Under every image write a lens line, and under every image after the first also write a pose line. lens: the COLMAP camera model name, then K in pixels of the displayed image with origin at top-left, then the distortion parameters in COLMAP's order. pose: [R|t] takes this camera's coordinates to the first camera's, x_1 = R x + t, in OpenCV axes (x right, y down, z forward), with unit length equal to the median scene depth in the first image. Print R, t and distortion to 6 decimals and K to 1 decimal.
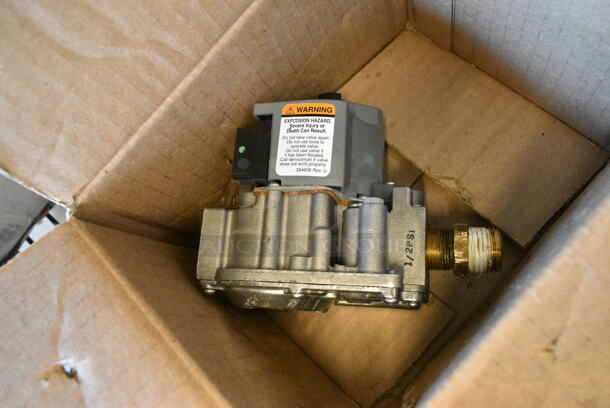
lens RADIAL K [[471.9, 0, 305.0], [0, 471.9, 204.0], [0, 0, 1]] dist [0.006787, 0.001894]
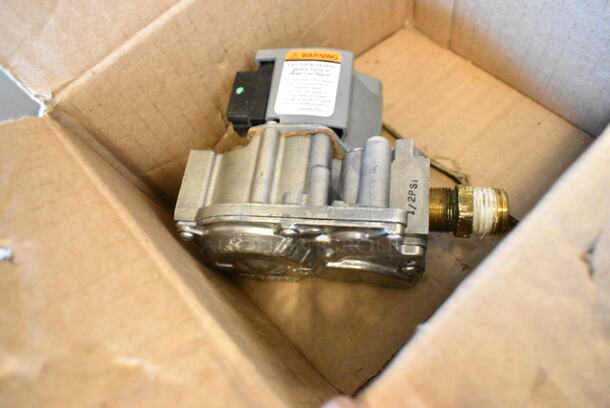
lens RADIAL K [[471.9, 0, 305.0], [0, 471.9, 204.0], [0, 0, 1]] dist [0.006787, 0.001894]
pose [[0.993125, 0.094016, 0.069739, -0.050889], [-0.080041, 0.980130, -0.181489, 0.285769], [-0.085417, 0.174659, 0.980917, 0.104719]]
